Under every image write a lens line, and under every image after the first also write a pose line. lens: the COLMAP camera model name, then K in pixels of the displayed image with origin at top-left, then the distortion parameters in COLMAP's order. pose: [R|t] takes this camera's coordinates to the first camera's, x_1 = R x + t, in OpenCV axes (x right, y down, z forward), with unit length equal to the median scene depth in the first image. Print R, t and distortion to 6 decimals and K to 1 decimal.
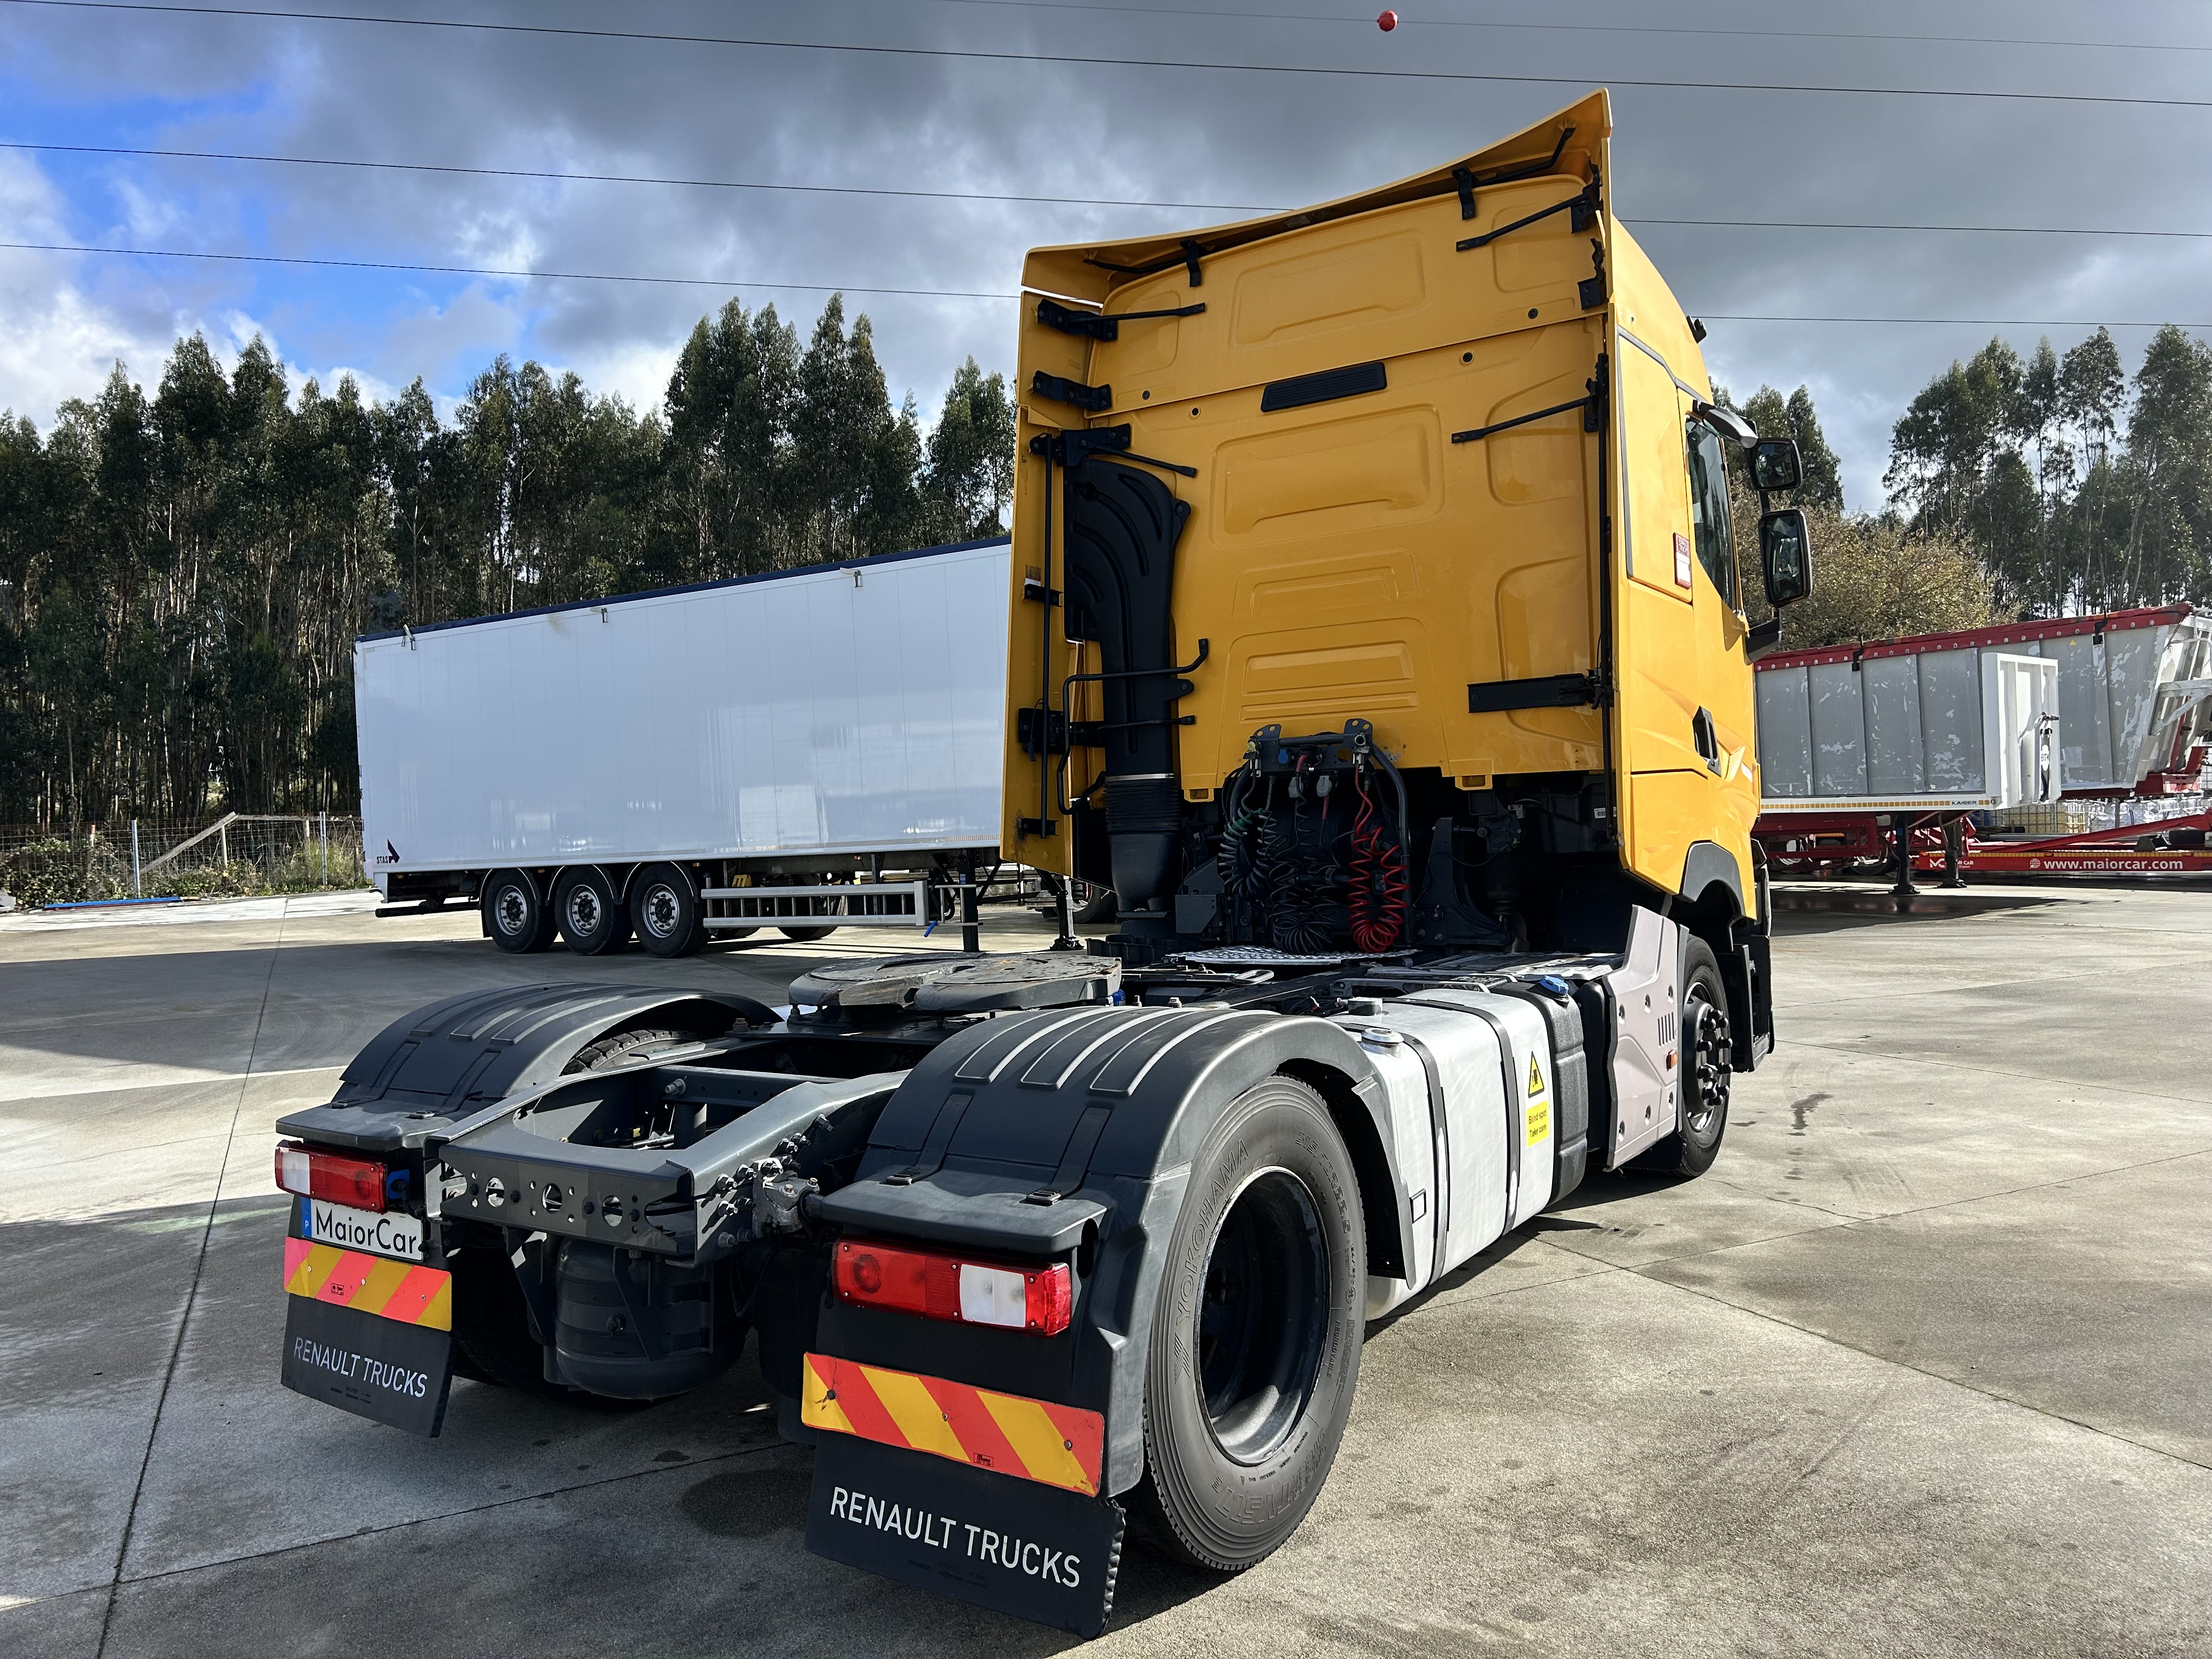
lens RADIAL K [[1653.1, 0, 1106.0], [0, 1653.1, 829.5], [0, 0, 1]] dist [0.066637, -0.061094]
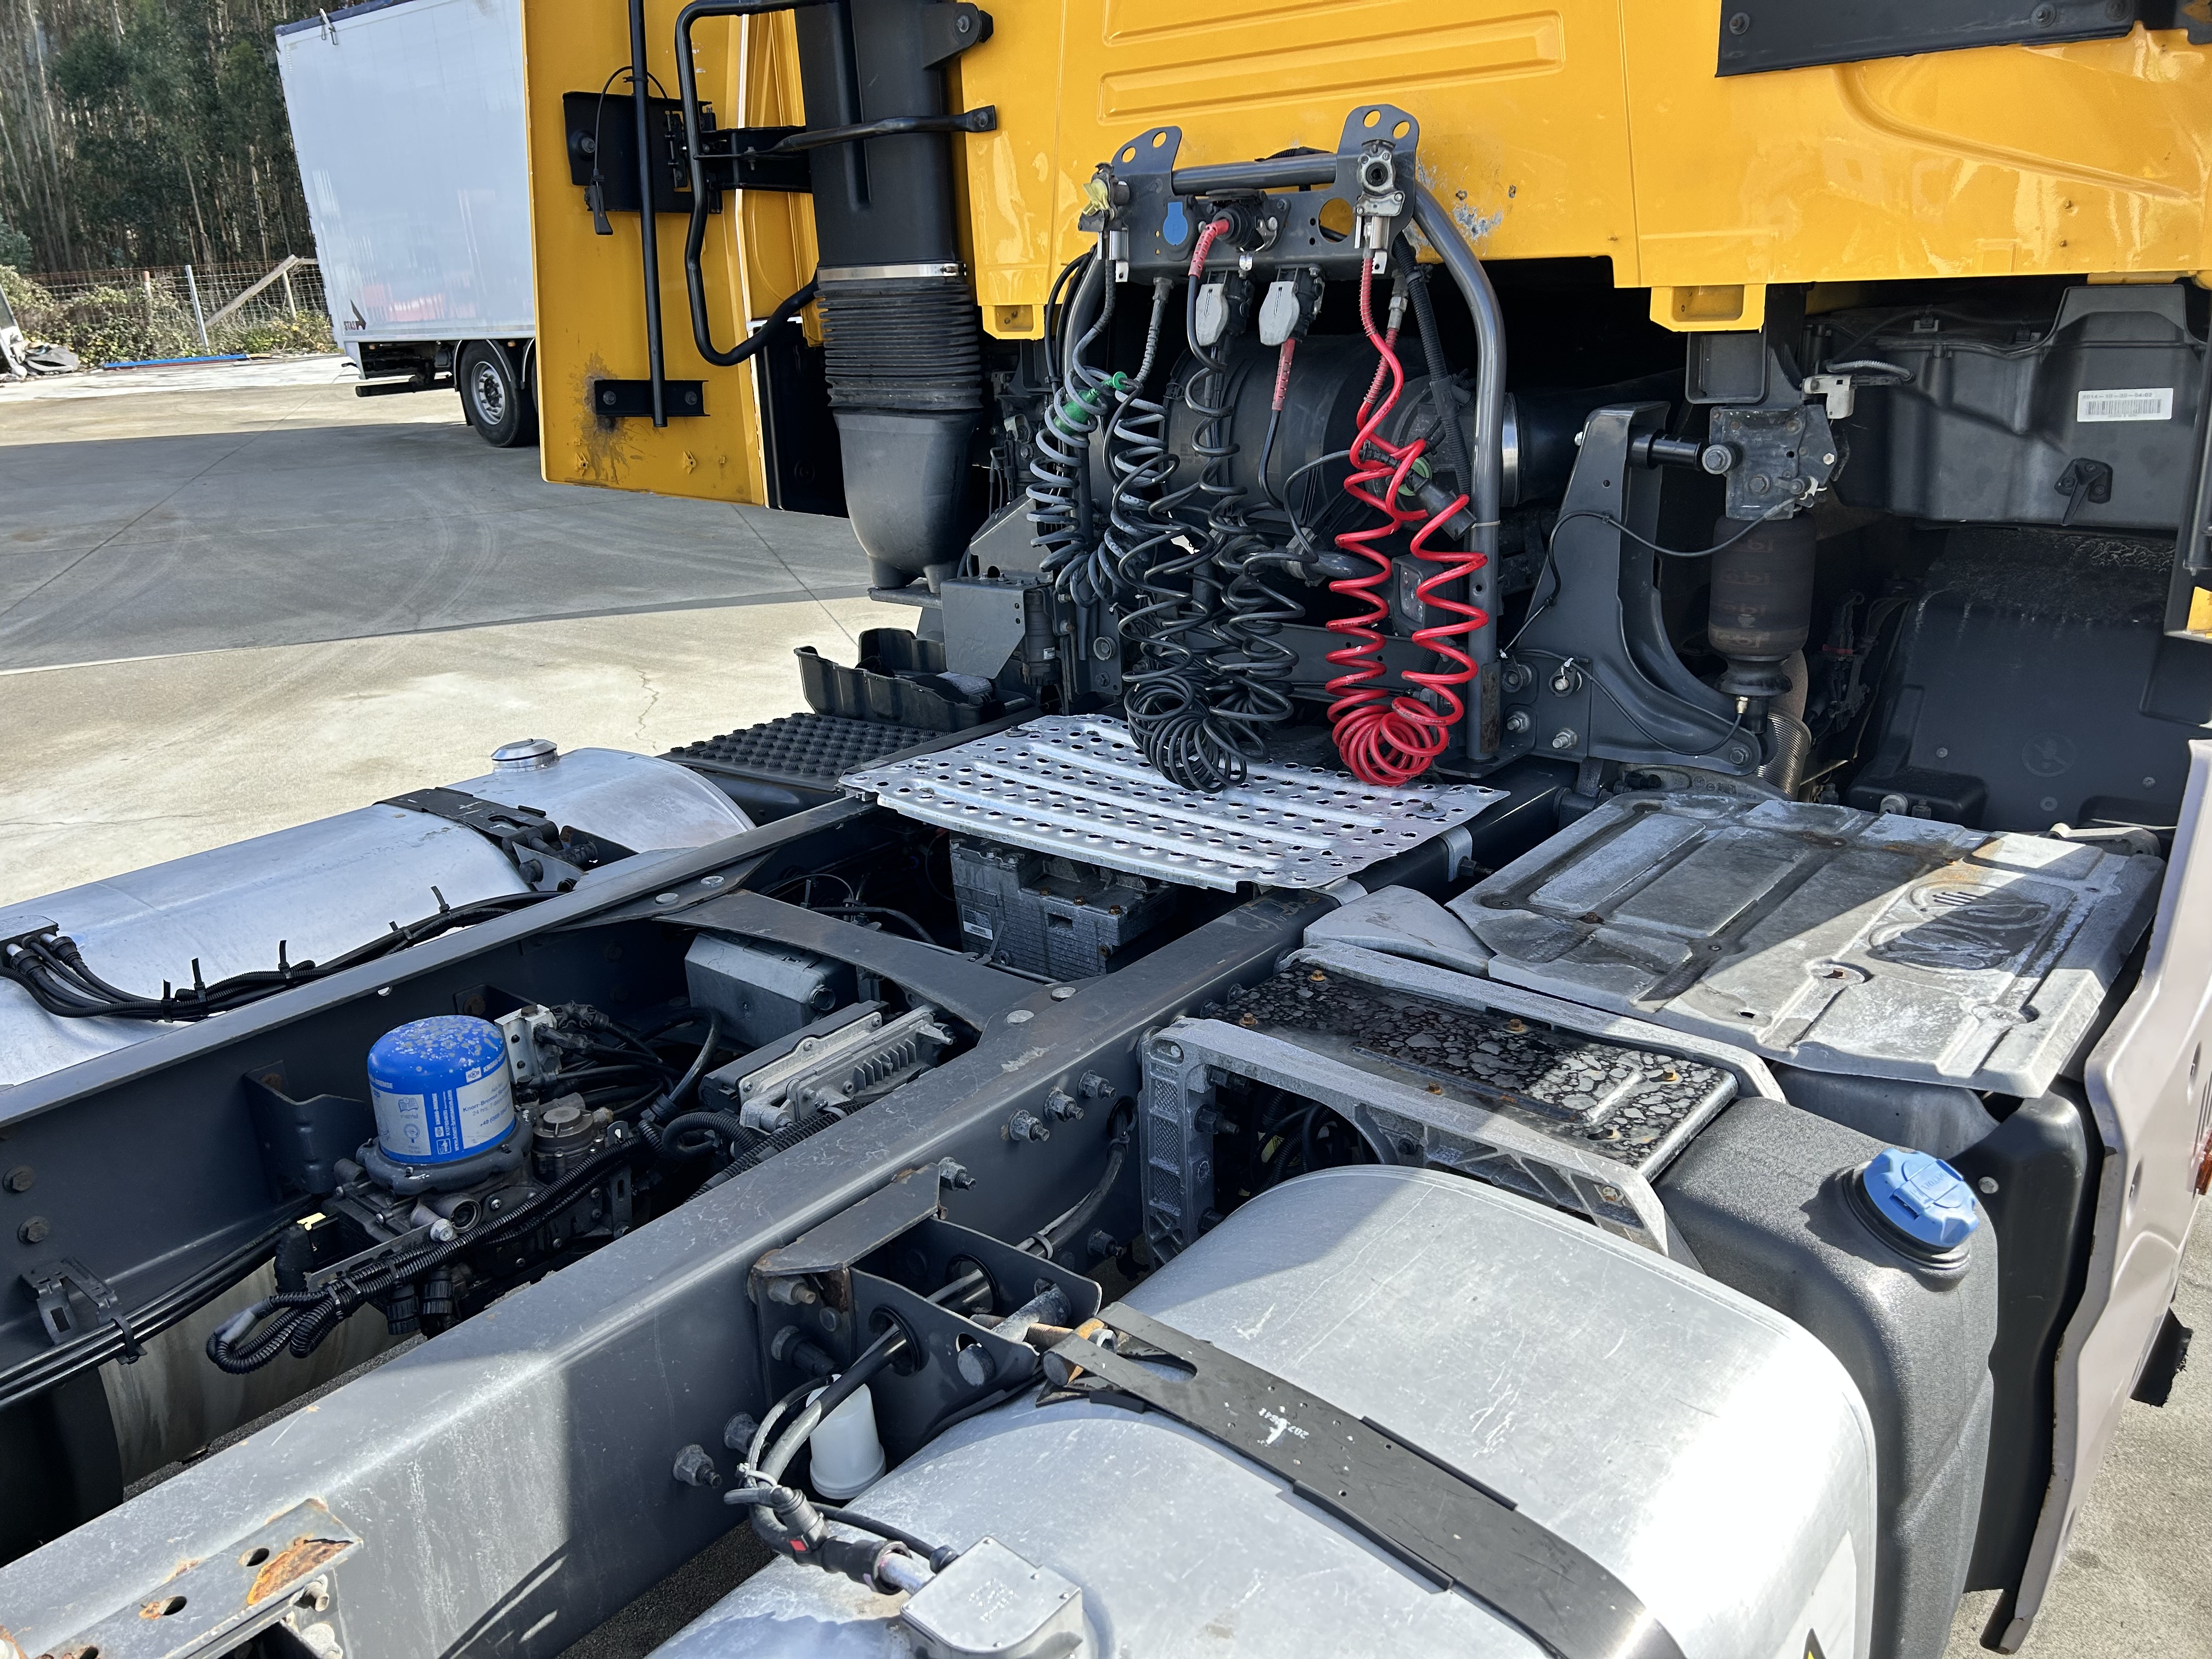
lens RADIAL K [[1669.1, 0, 1111.2], [0, 1669.1, 840.5], [0, 0, 1]] dist [0.044460, -0.052343]
pose [[0.993308, 0.031868, -0.111011, 0.129541], [0.006230, 0.944997, 0.327021, -0.034554], [0.115327, -0.325524, 0.938474, 0.571916]]
